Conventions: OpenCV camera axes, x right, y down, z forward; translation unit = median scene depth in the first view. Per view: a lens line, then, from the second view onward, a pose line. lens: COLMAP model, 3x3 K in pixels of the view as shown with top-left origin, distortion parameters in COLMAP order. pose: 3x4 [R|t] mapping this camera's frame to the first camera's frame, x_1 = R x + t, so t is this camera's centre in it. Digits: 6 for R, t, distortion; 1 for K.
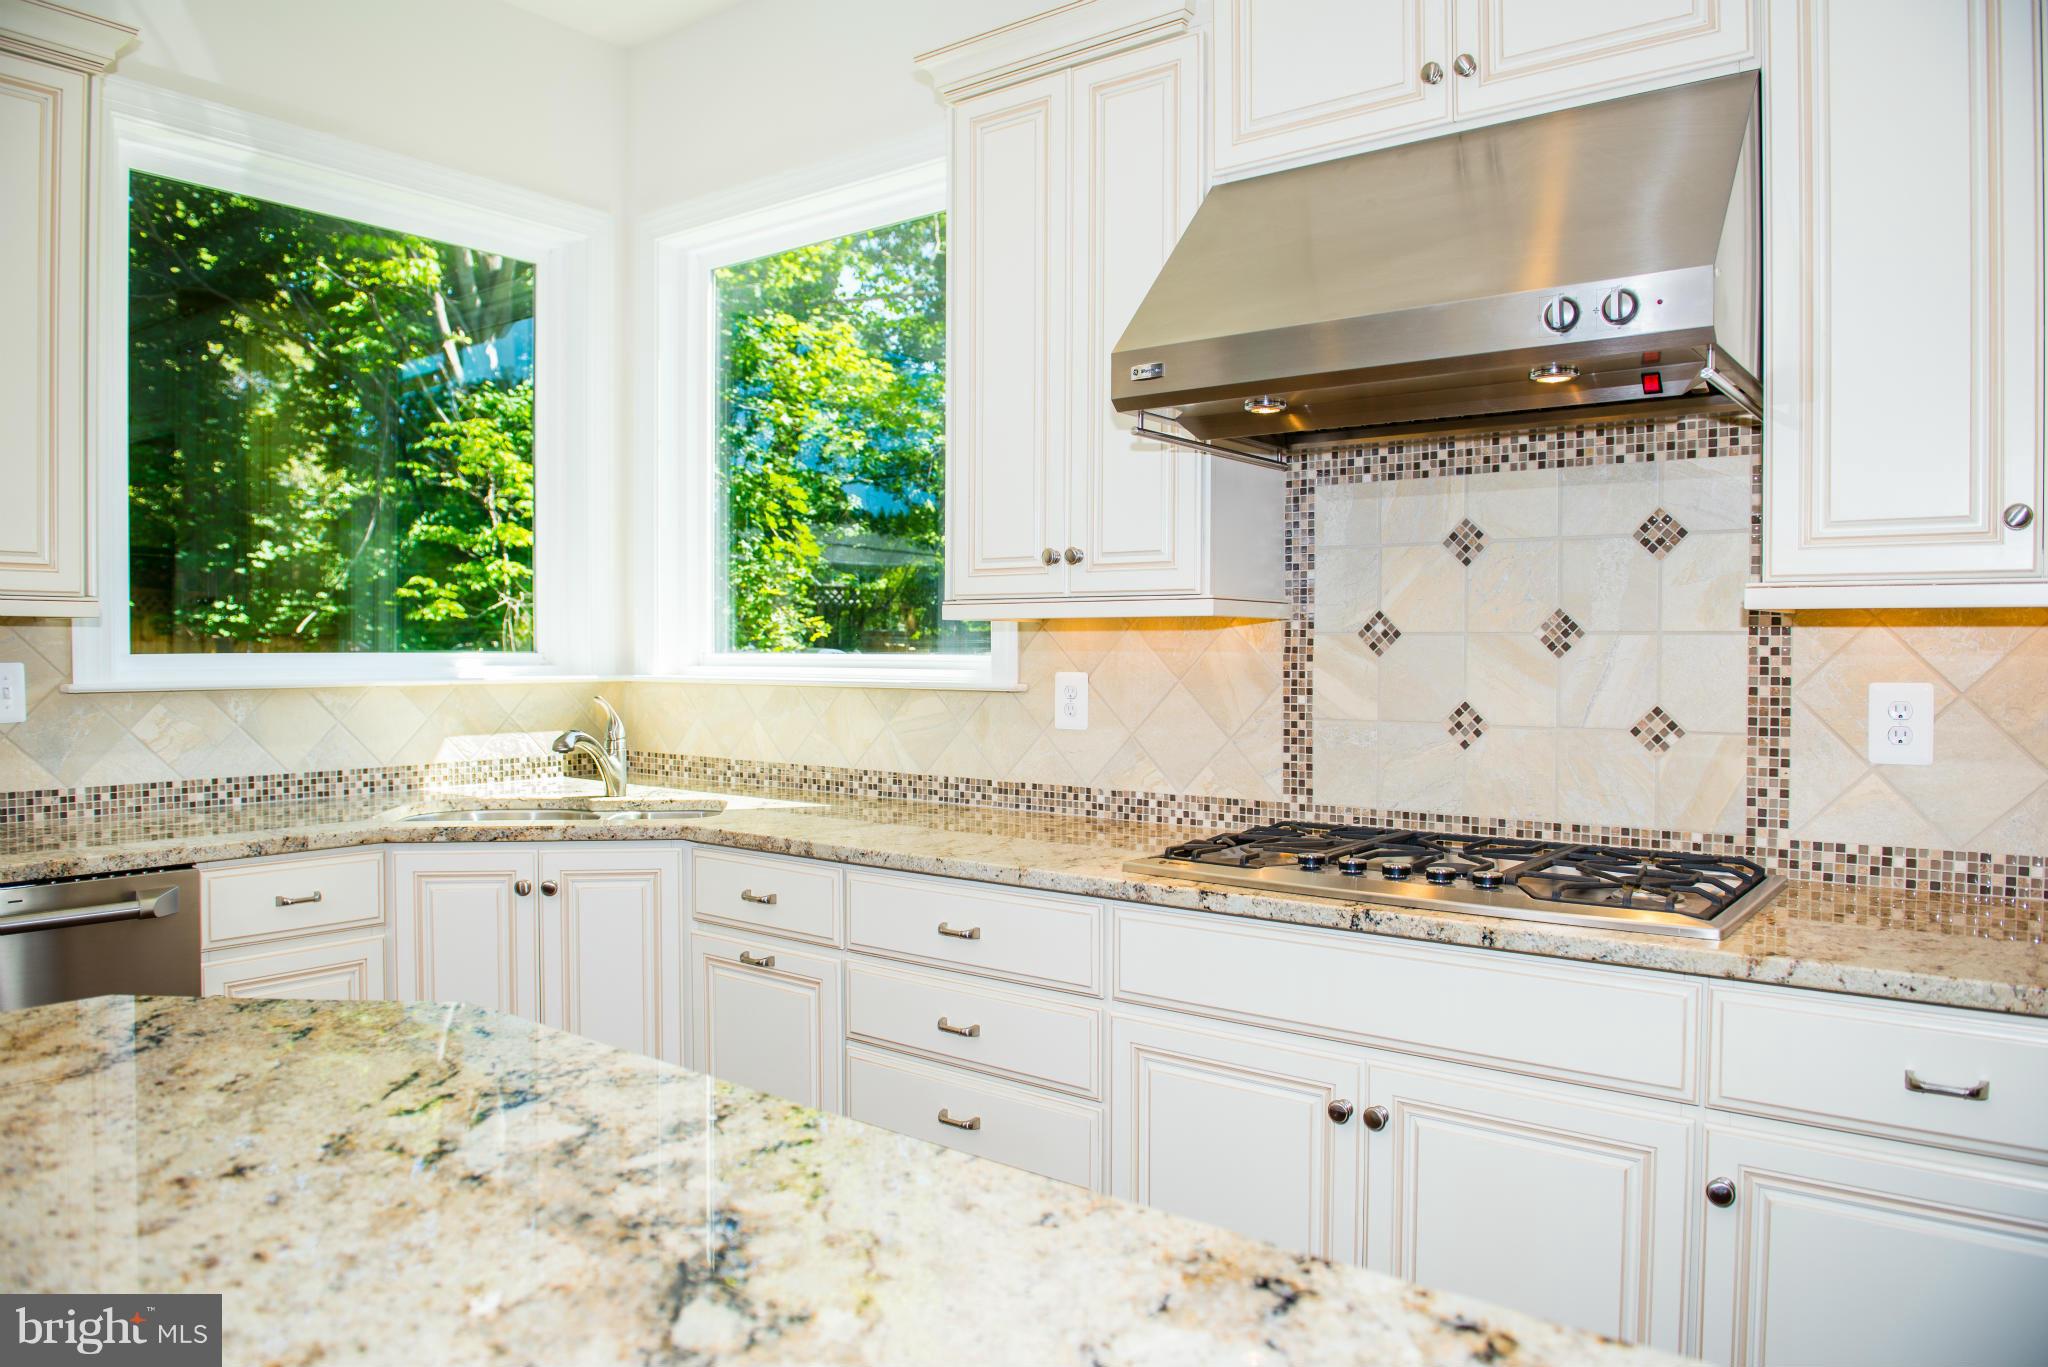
lens RADIAL K [[1387.9, 0, 1021.9], [0, 1387.9, 685.7], [0, 0, 1]] dist [-0.049039, -0.008147]
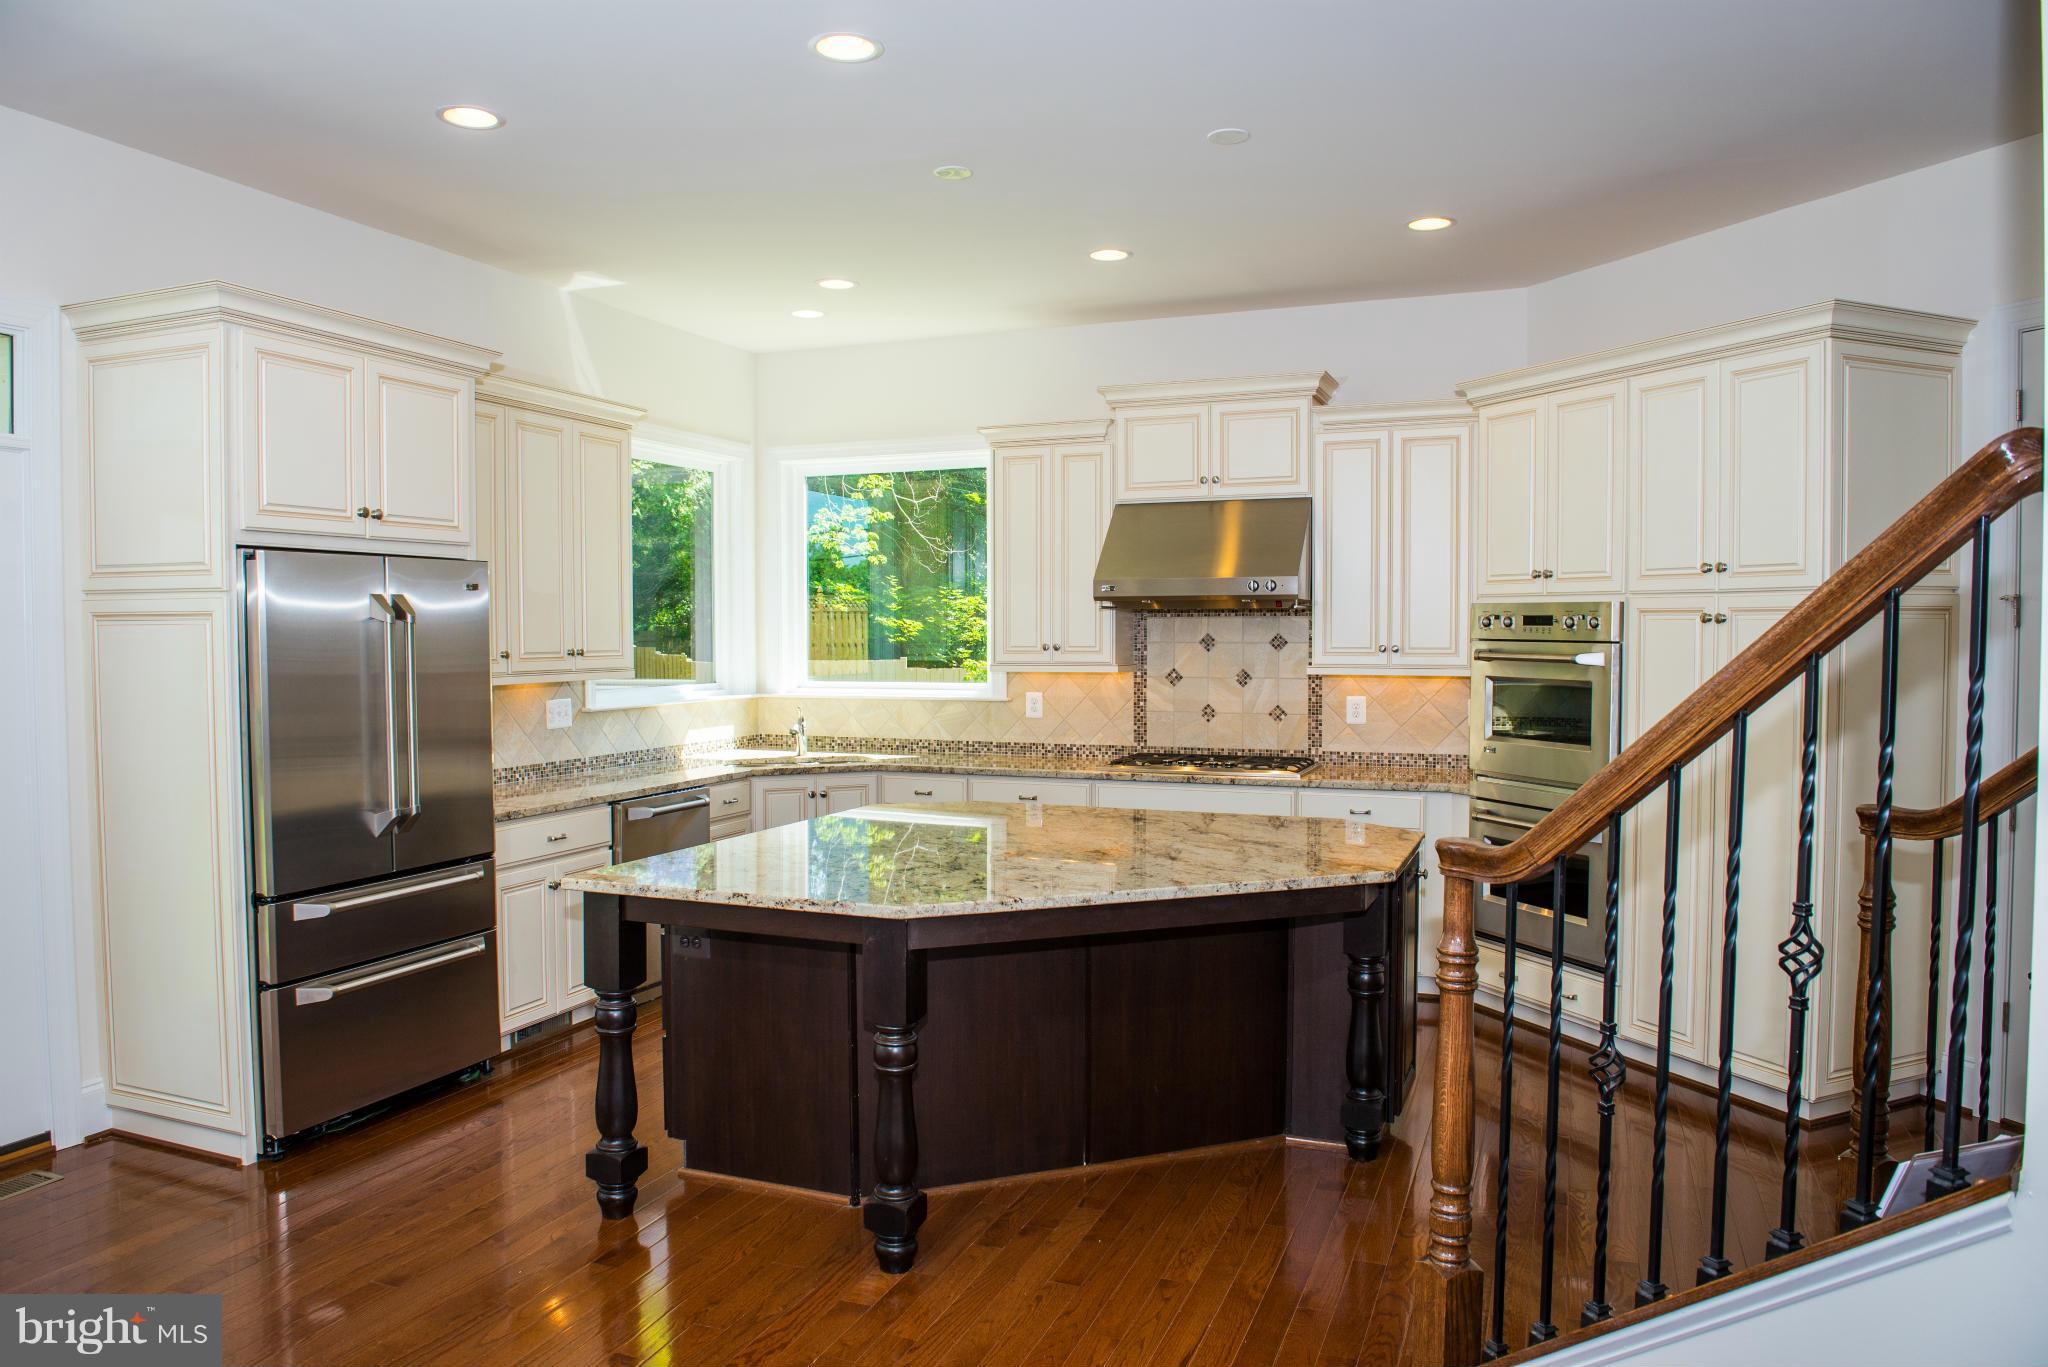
lens RADIAL K [[1387.9, 0, 1021.9], [0, 1387.9, 685.7], [0, 0, 1]] dist [-0.049039, -0.008147]
pose [[0.961235, -0.016802, 0.275217, -0.715397], [0.012901, 0.999789, 0.015980, -0.067243], [-0.275428, -0.011810, 0.961249, -1.376701]]
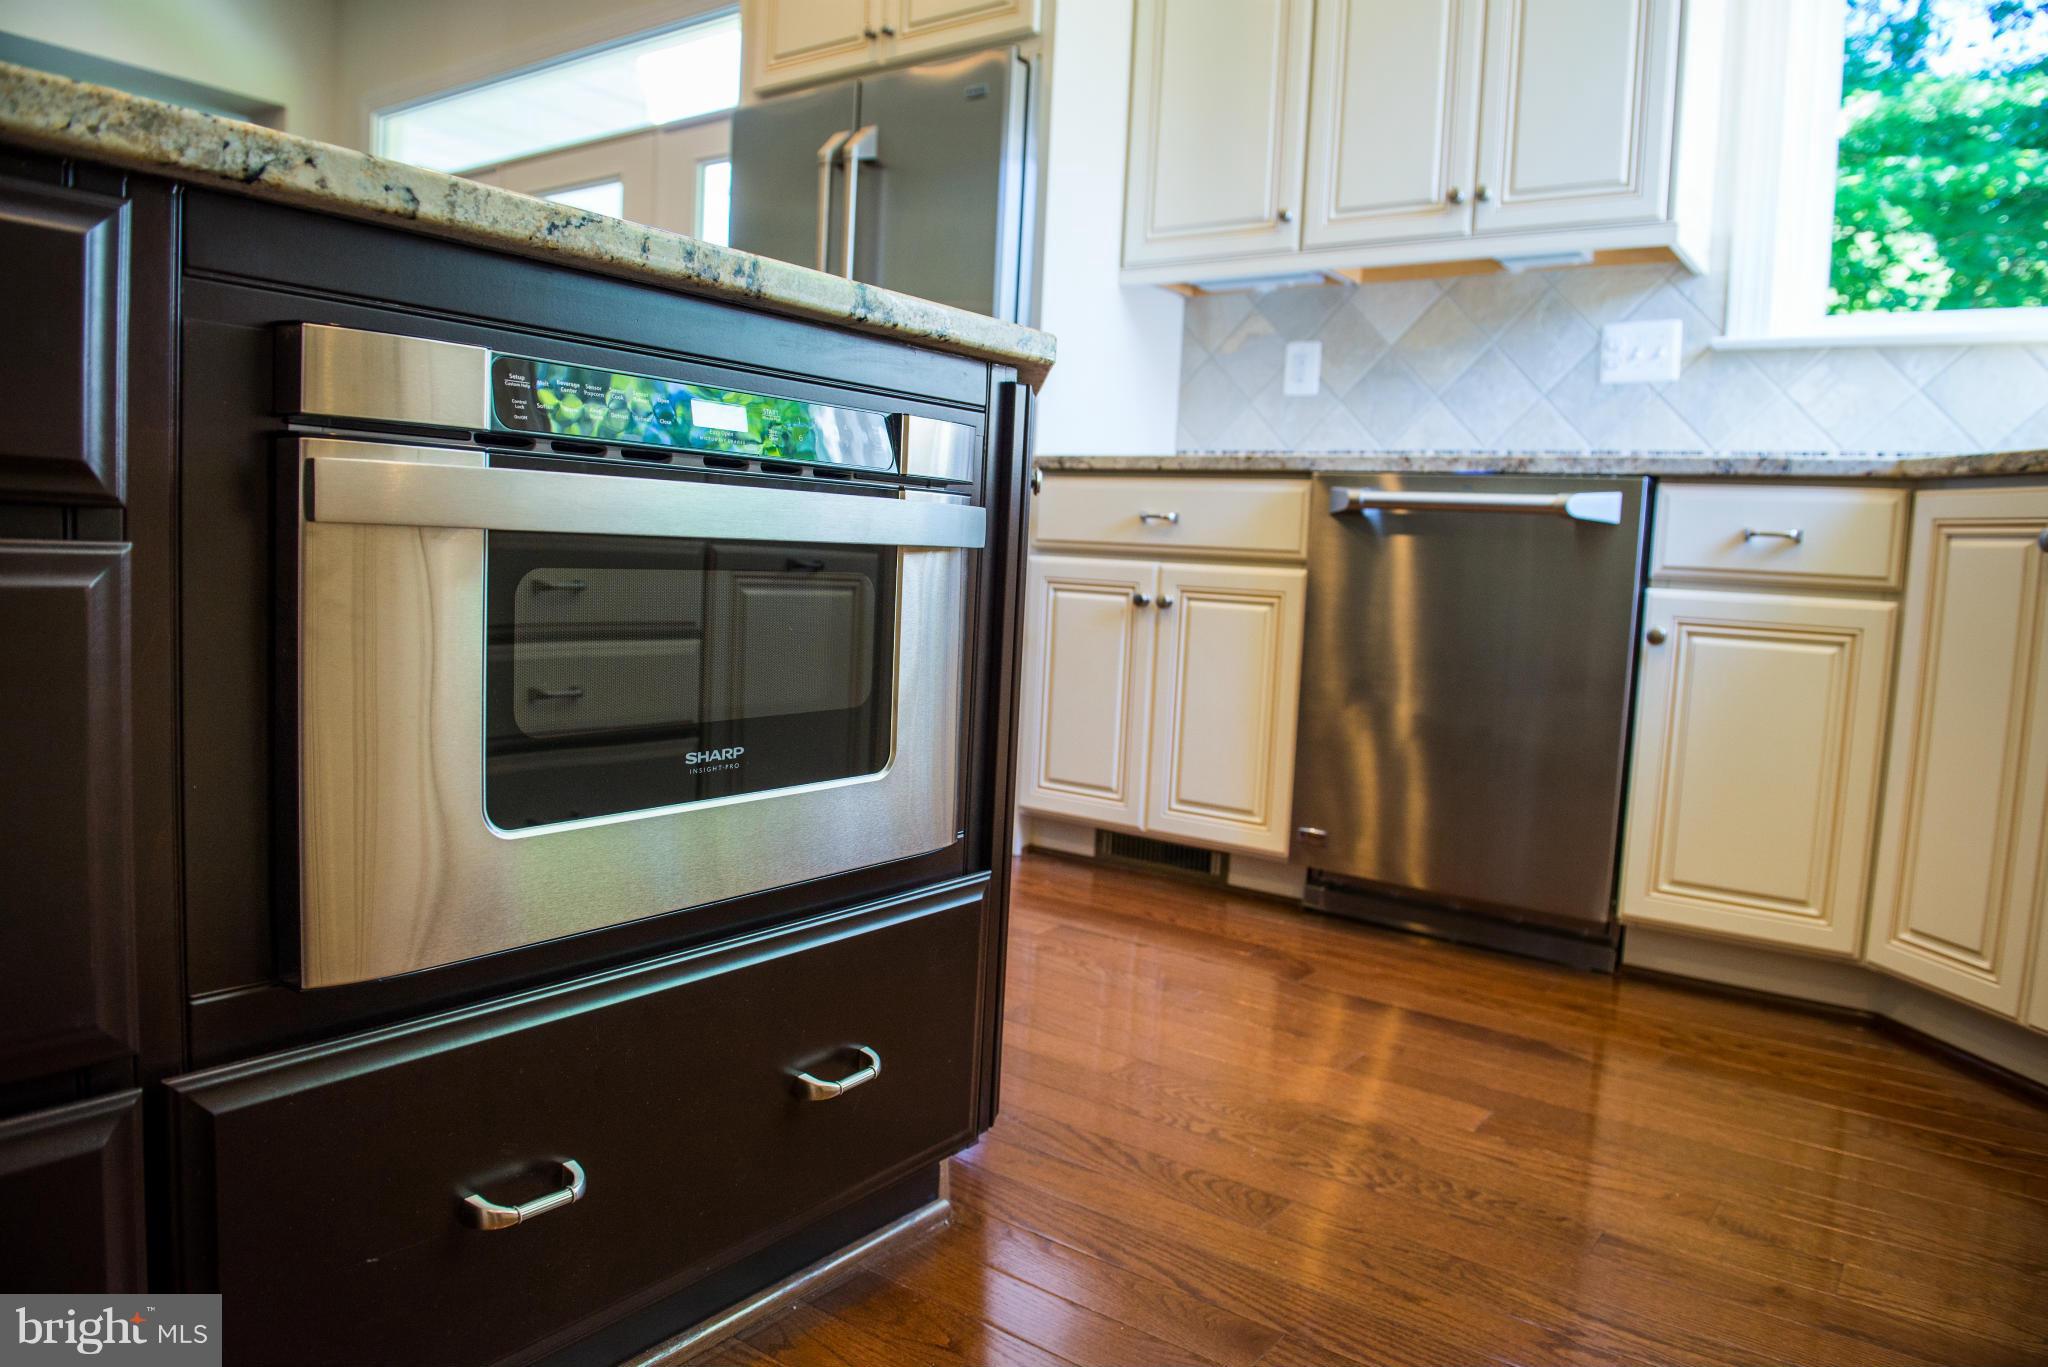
lens RADIAL K [[1387.9, 0, 1021.9], [0, 1387.9, 685.7], [0, 0, 1]] dist [-0.049039, -0.008147]
pose [[0.024756, 0.095131, -0.995157, 0.293065], [-0.071251, 0.993098, 0.093161, 0.206885], [0.997151, 0.068600, 0.031363, 0.550134]]
